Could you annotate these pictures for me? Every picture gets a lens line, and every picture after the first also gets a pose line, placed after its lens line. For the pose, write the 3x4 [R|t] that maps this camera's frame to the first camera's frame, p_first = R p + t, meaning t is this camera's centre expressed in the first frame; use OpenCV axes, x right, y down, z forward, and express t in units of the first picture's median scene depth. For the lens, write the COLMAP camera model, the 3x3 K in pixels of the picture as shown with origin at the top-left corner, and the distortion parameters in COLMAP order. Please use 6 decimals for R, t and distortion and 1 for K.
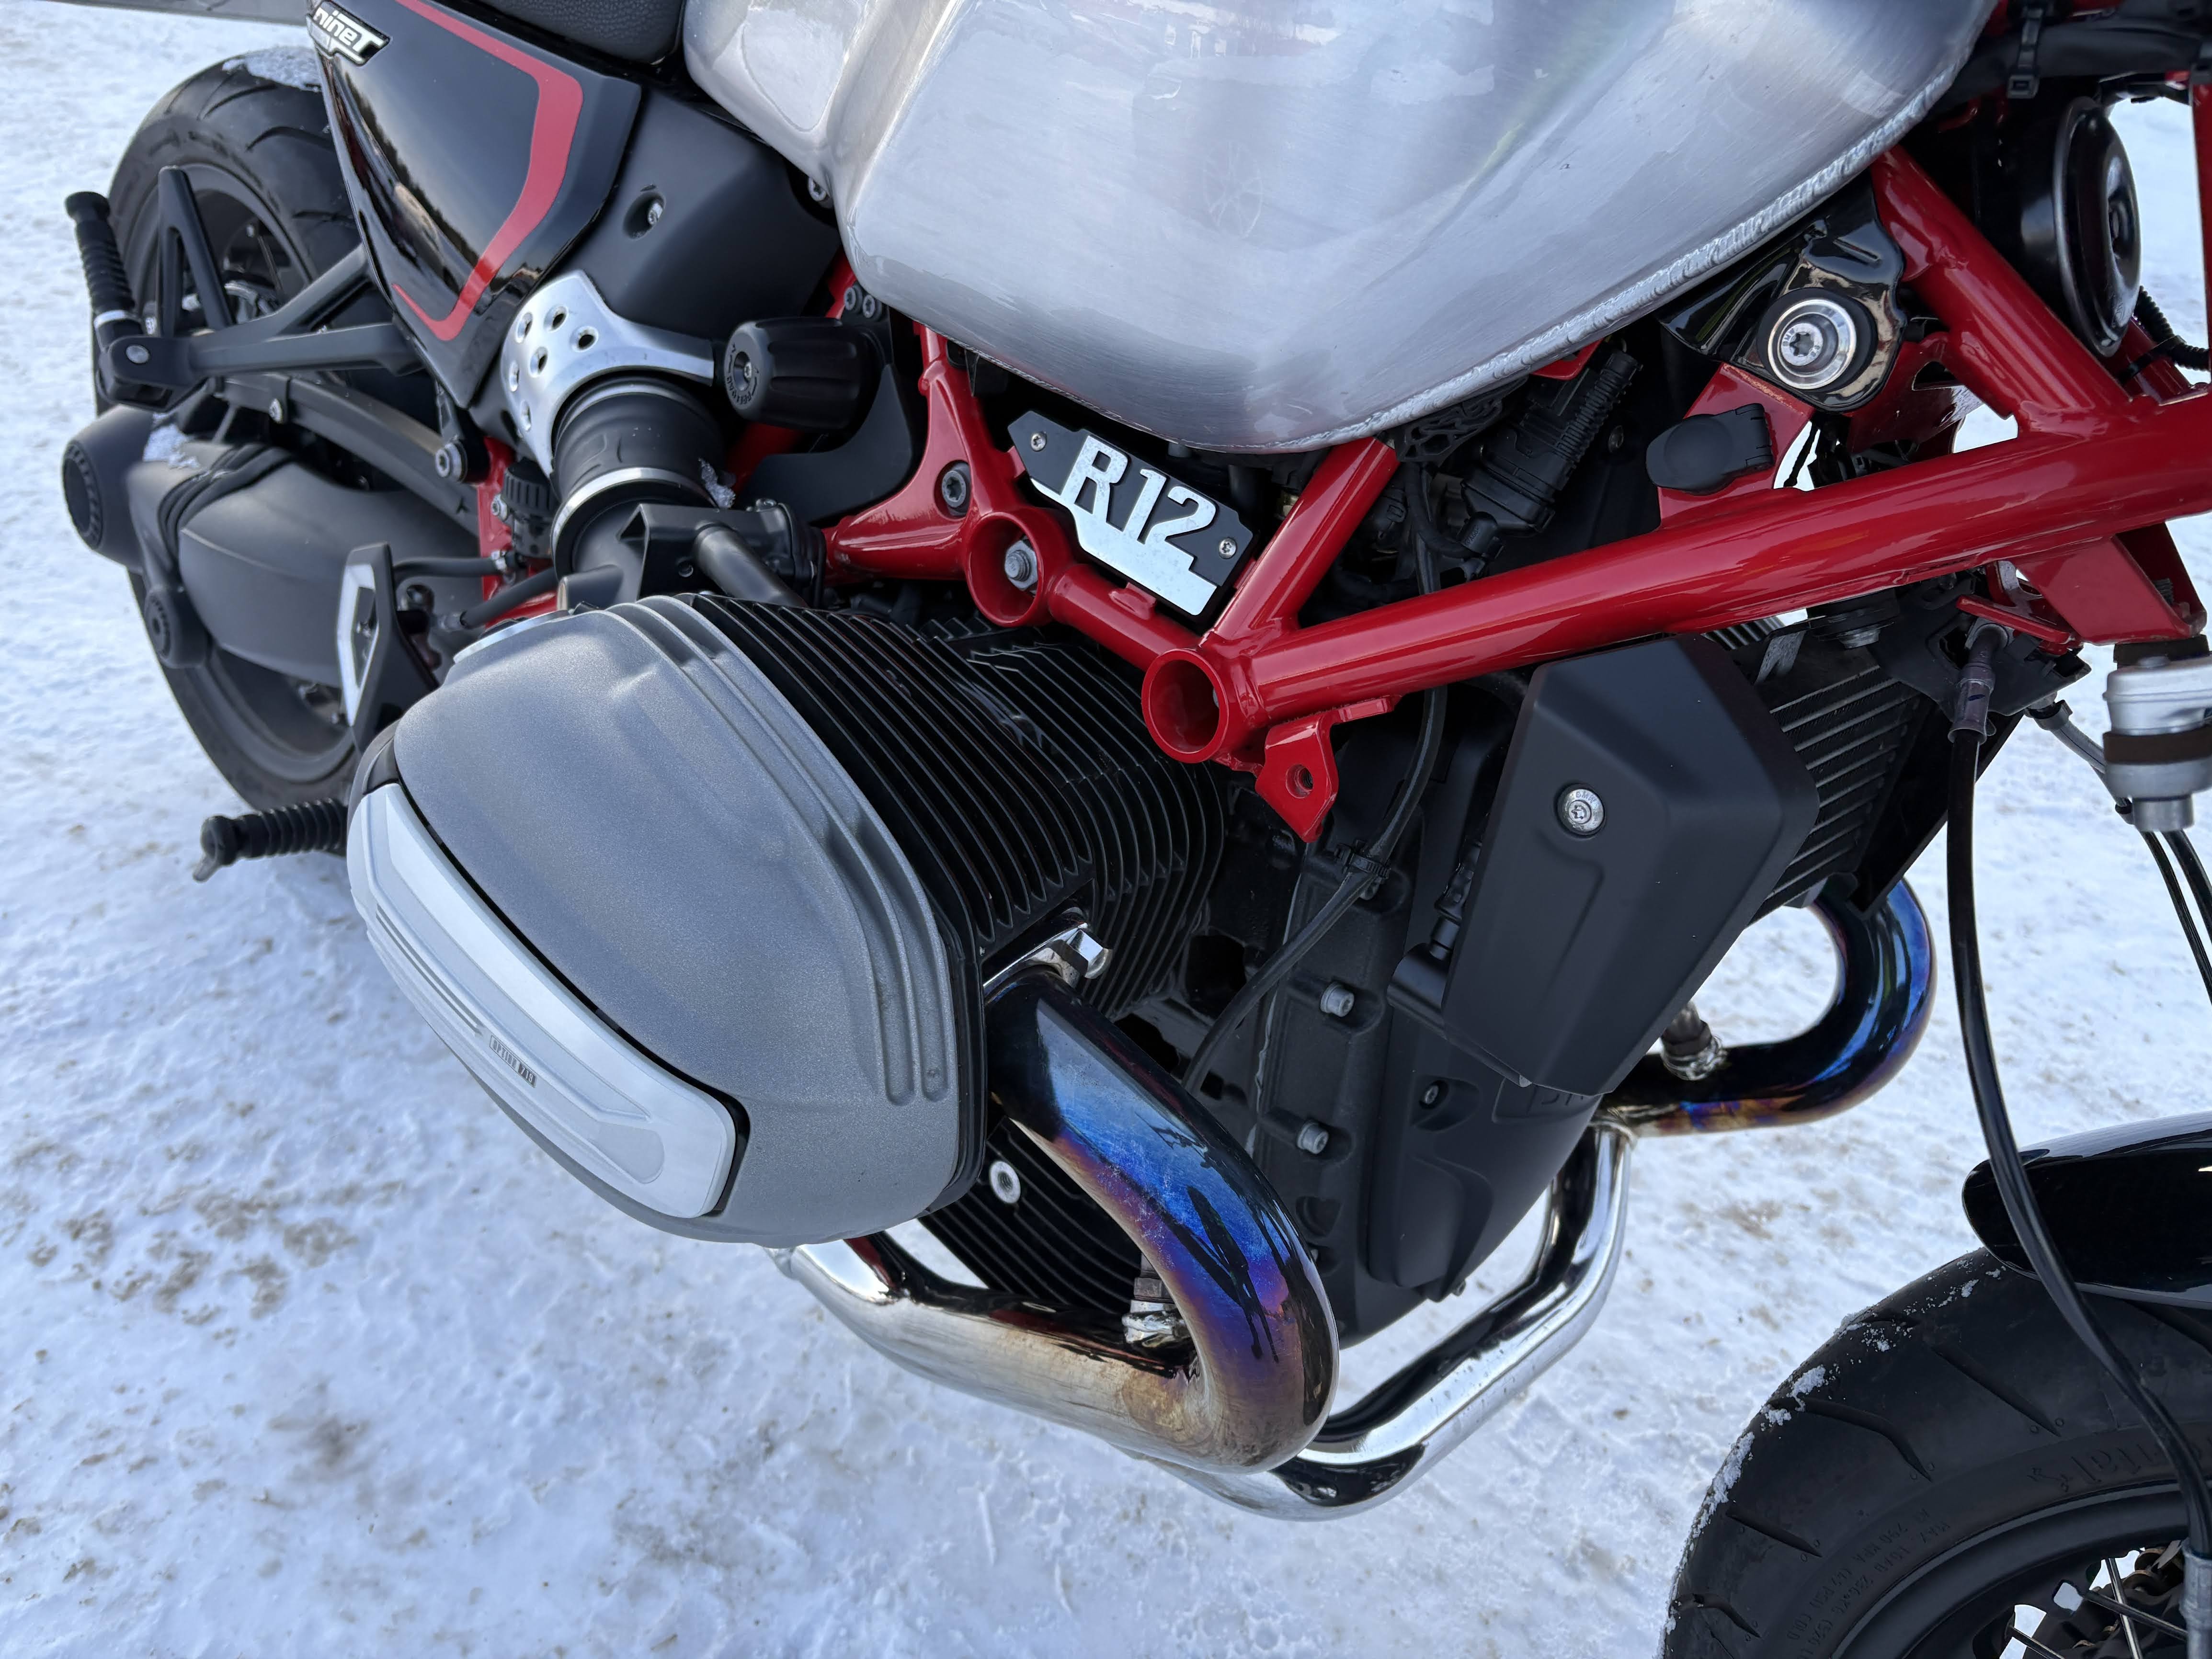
lens RADIAL K [[1843.7, 0, 1048.2], [0, 1843.7, 809.9], [0, 0, 1]] dist [0.050613, -0.061279]
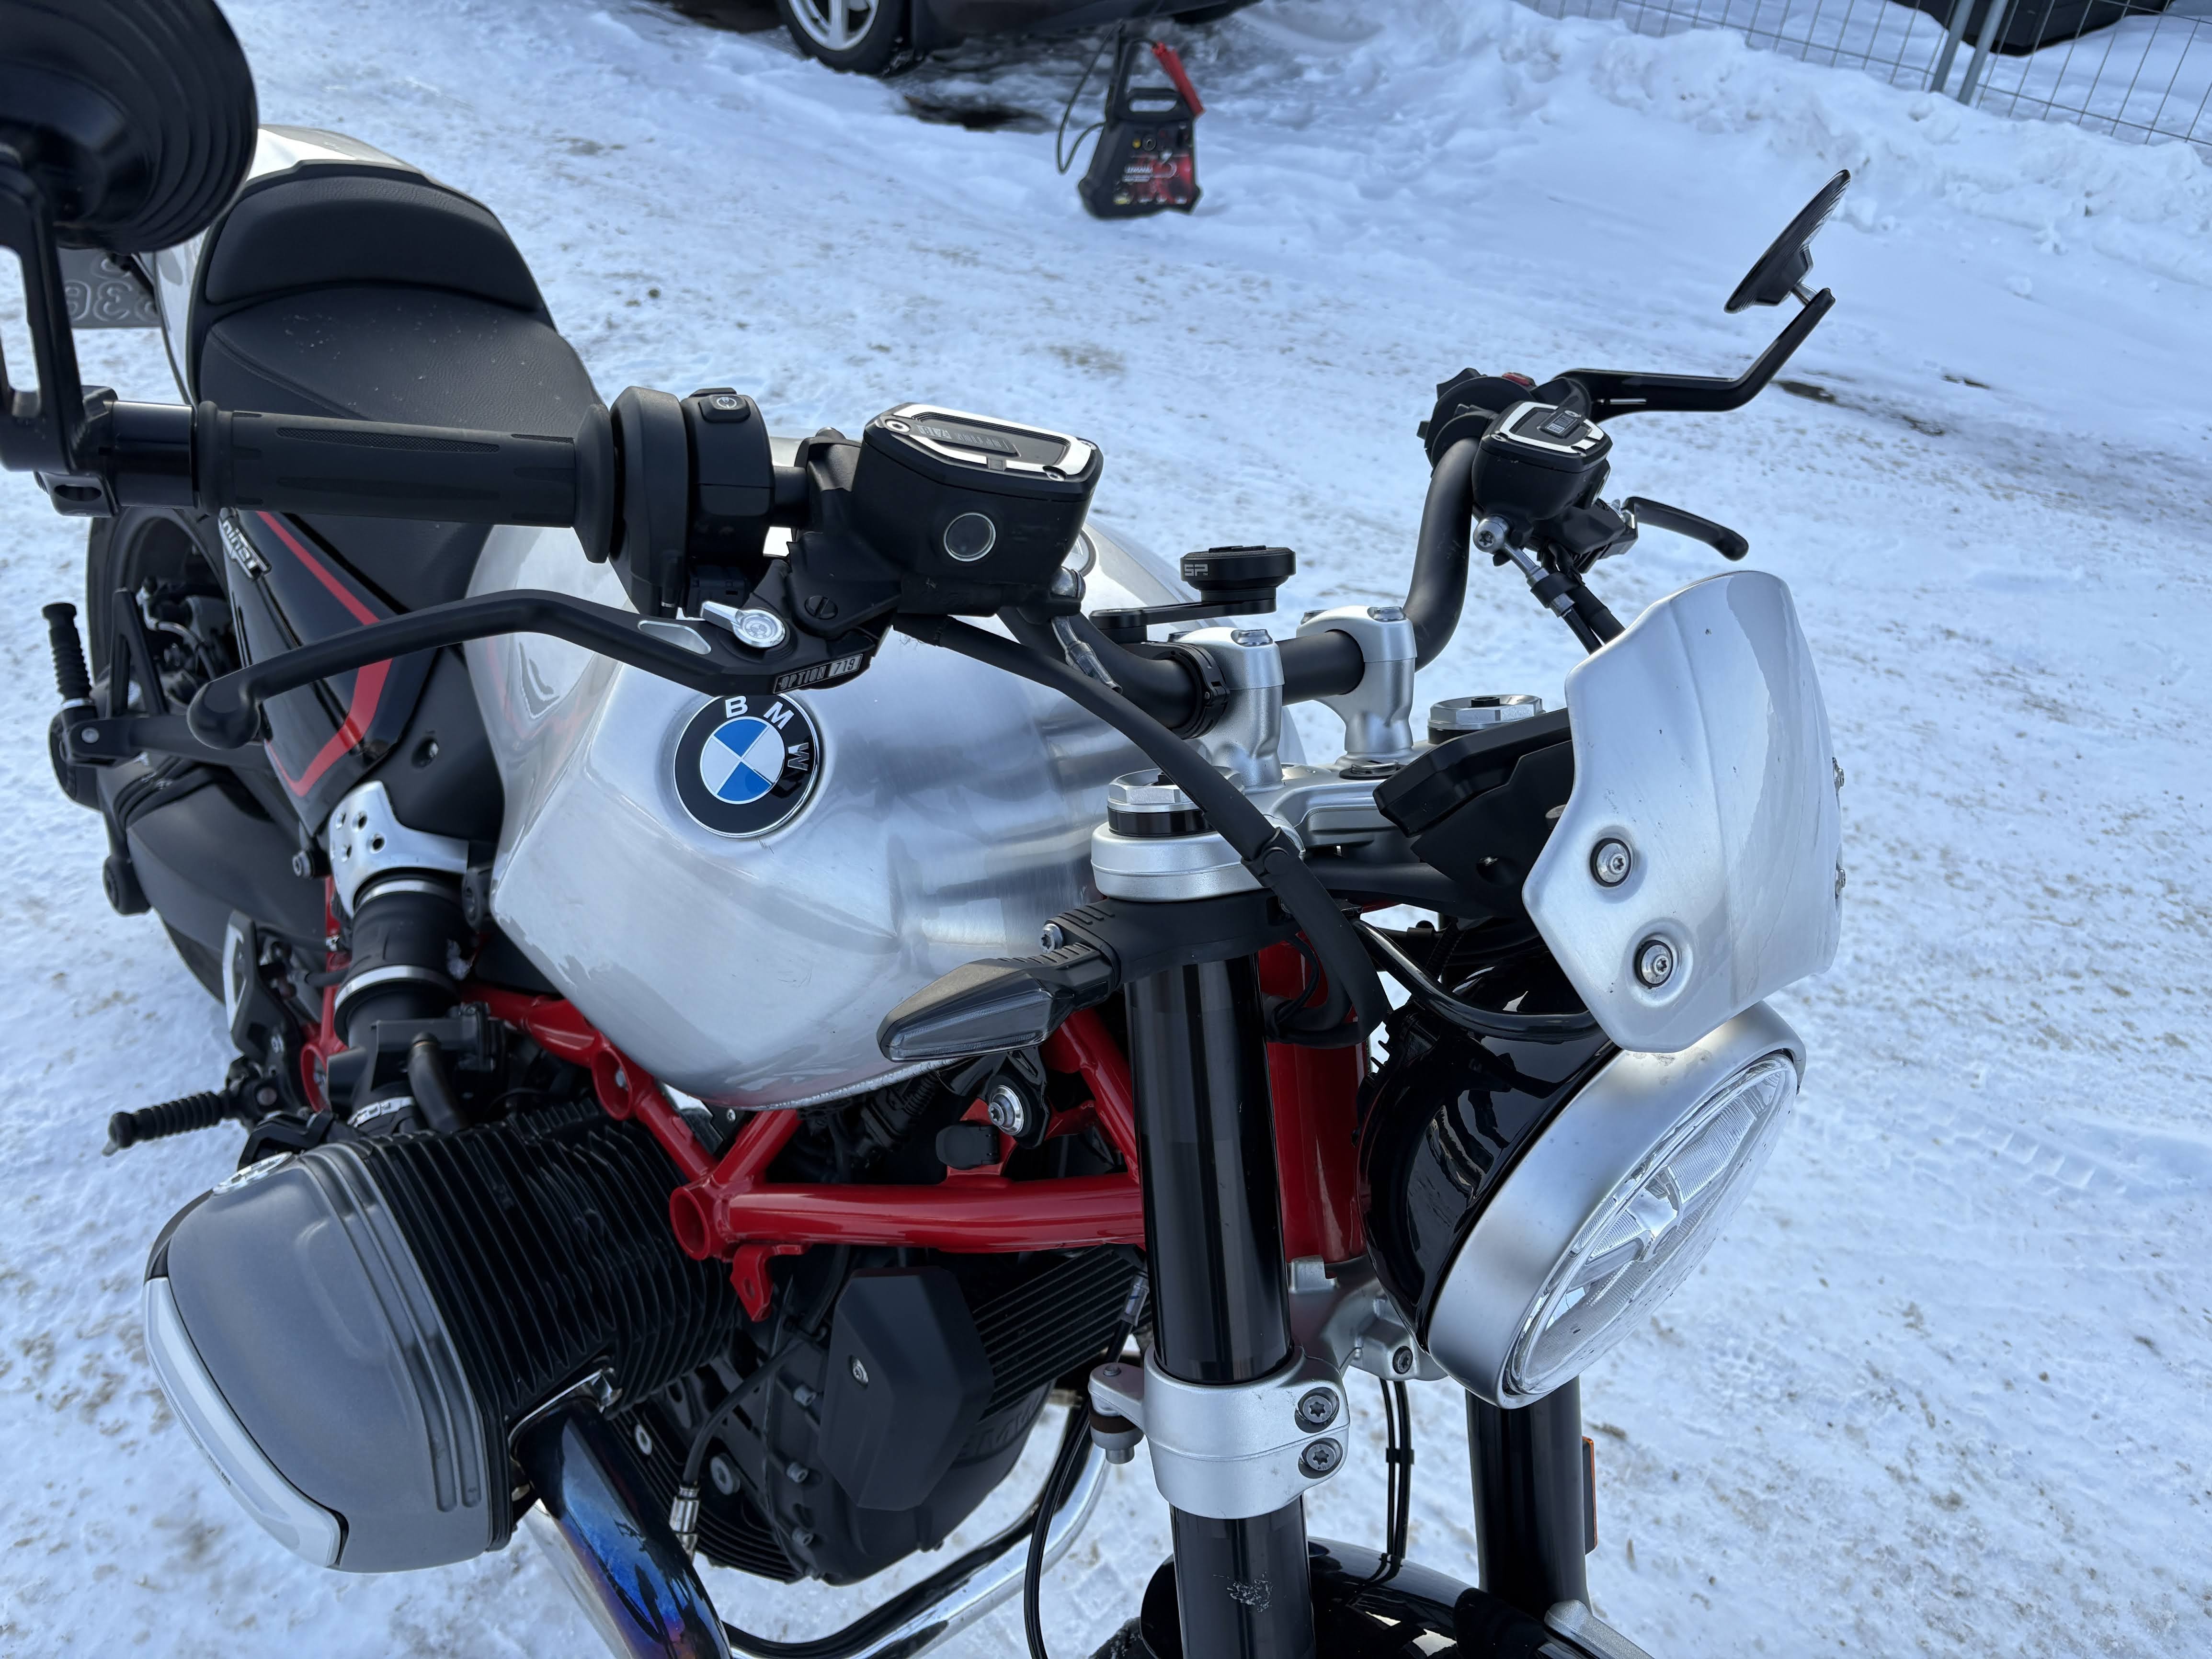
lens RADIAL K [[1843.7, 0, 1038.7], [0, 1843.7, 802.4], [0, 0, 1]] dist [0.050613, -0.061279]
pose [[0.997523, 0.064945, -0.027001, 0.233081], [-0.063776, 0.997075, 0.042118, -0.297860], [0.029657, -0.040292, 0.998748, -0.323664]]
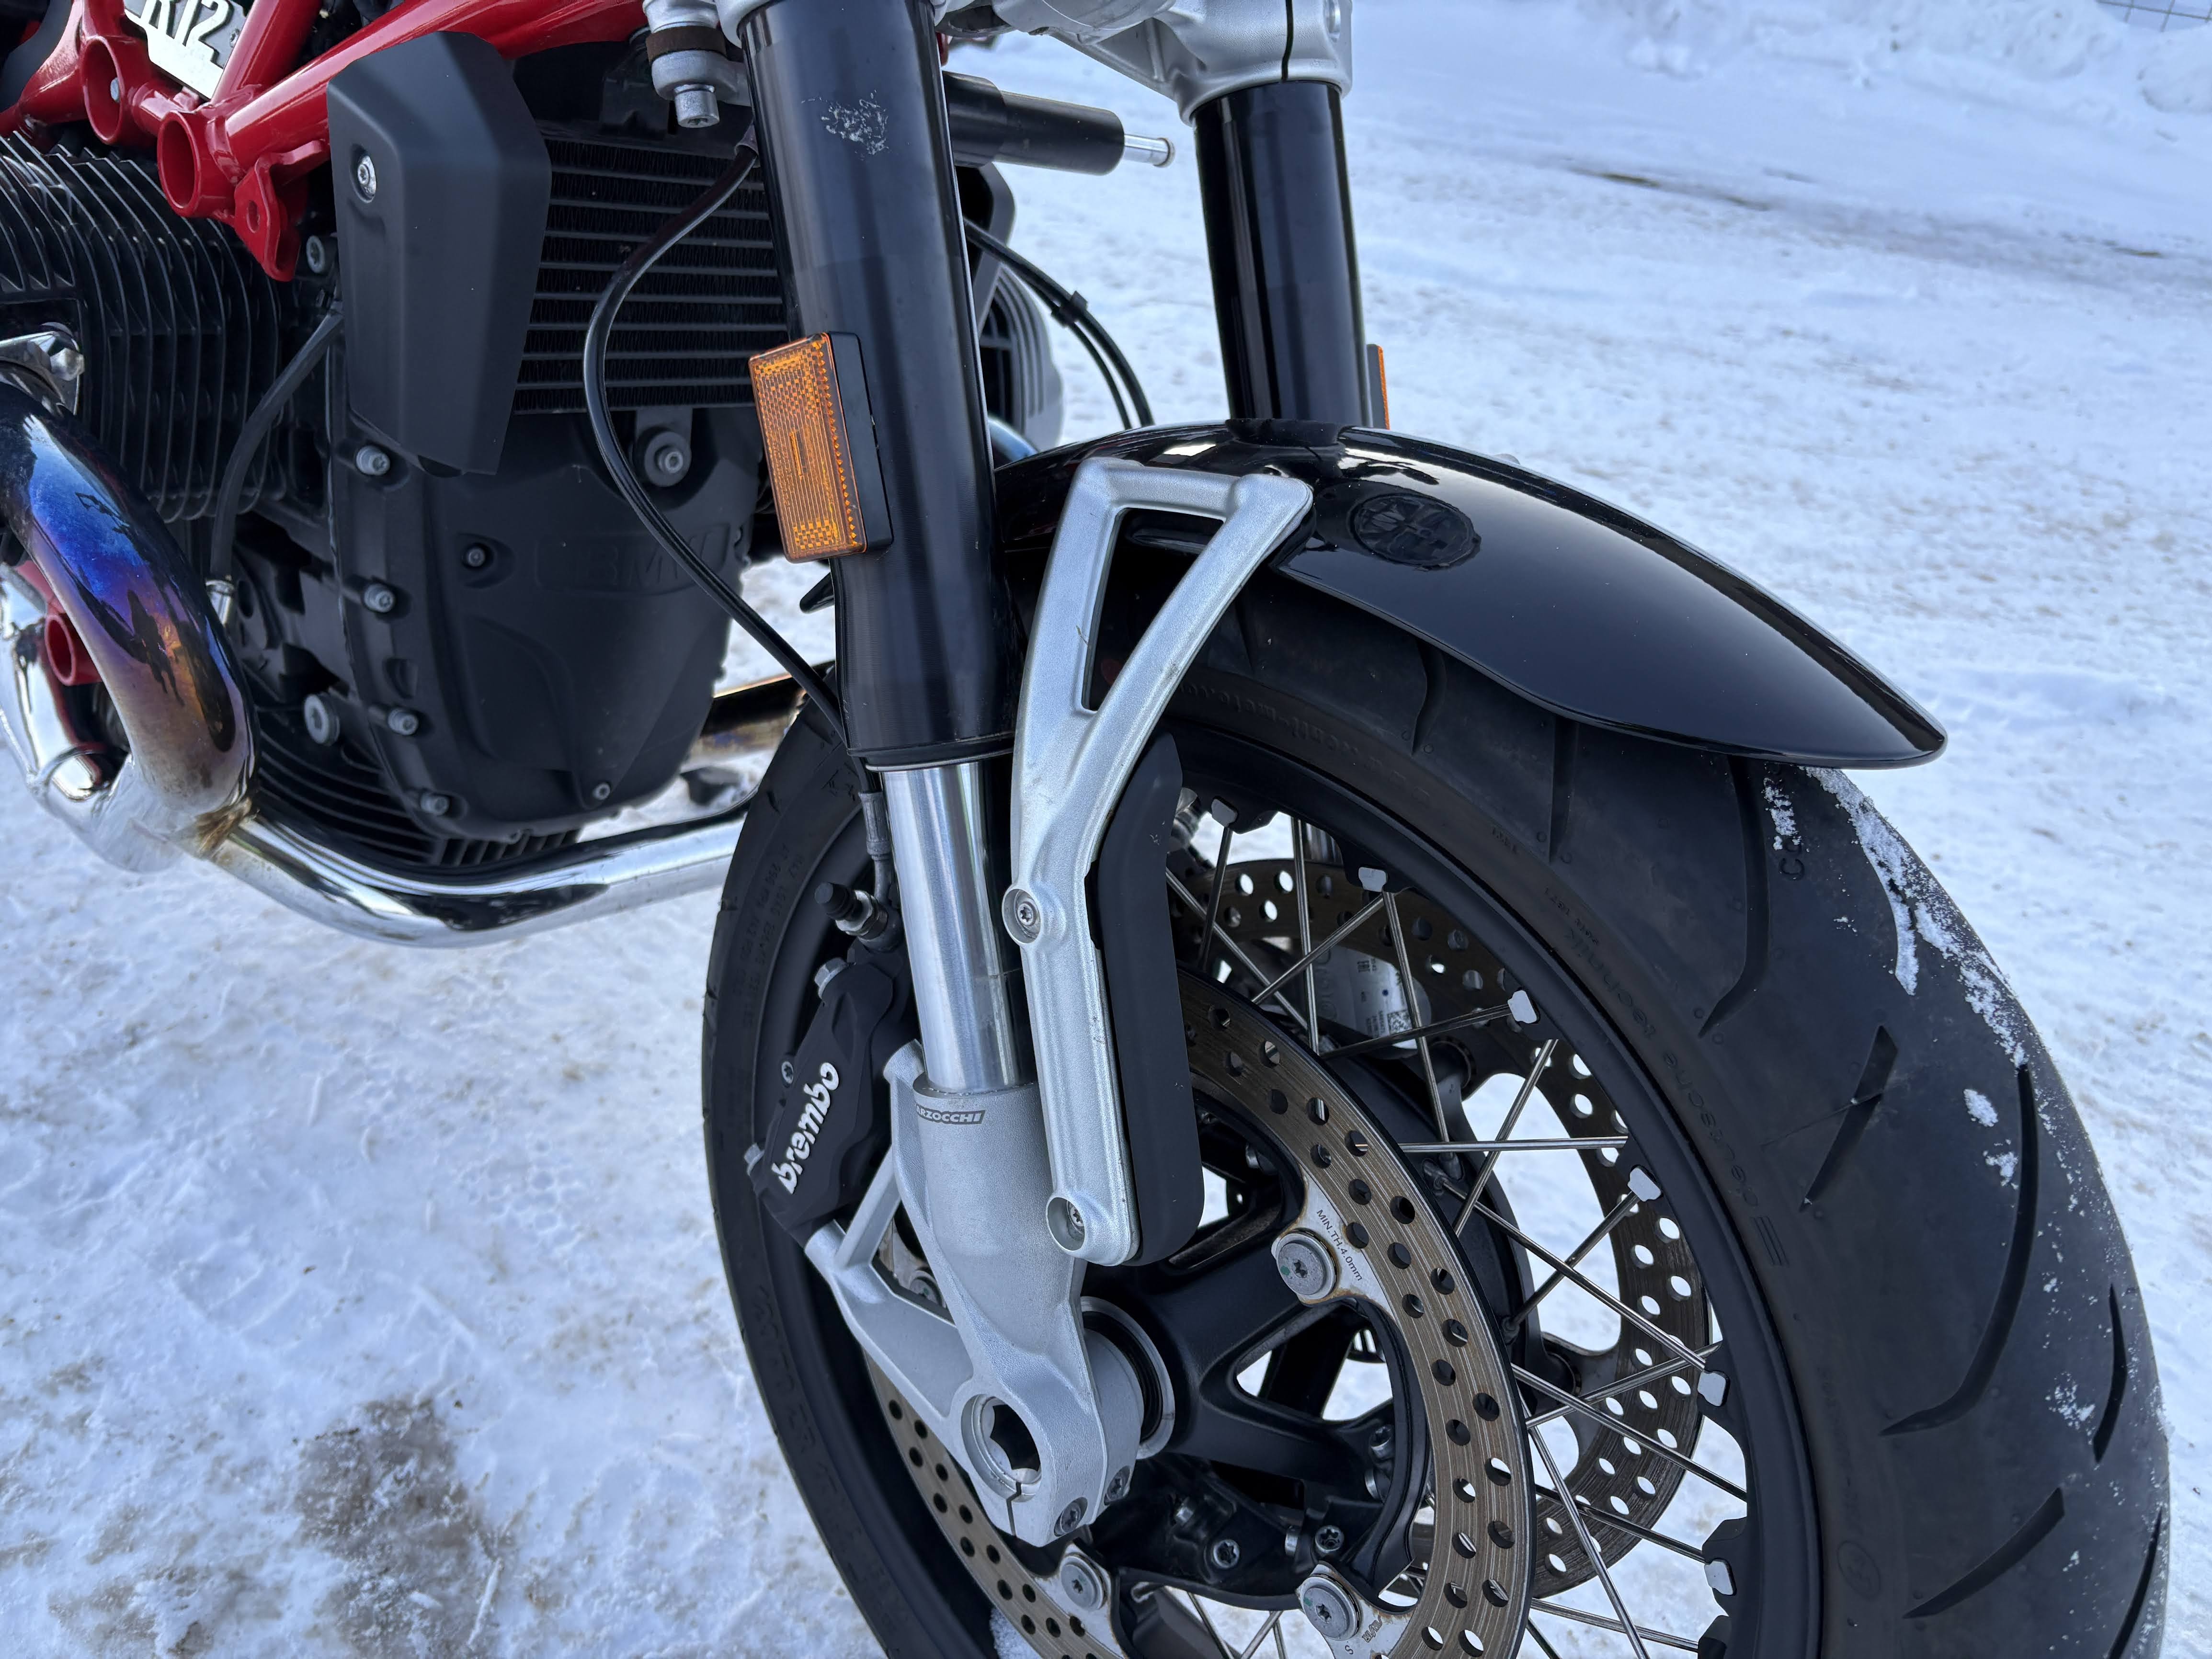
lens RADIAL K [[1843.7, 0, 1033.5], [0, 1843.7, 821.2], [0, 0, 1]] dist [0.050613, -0.061279]
pose [[0.999301, 0.013212, 0.034983, 0.344323], [-0.013408, 0.999896, 0.005367, 0.204510], [-0.034909, -0.005833, 0.999373, -0.112196]]
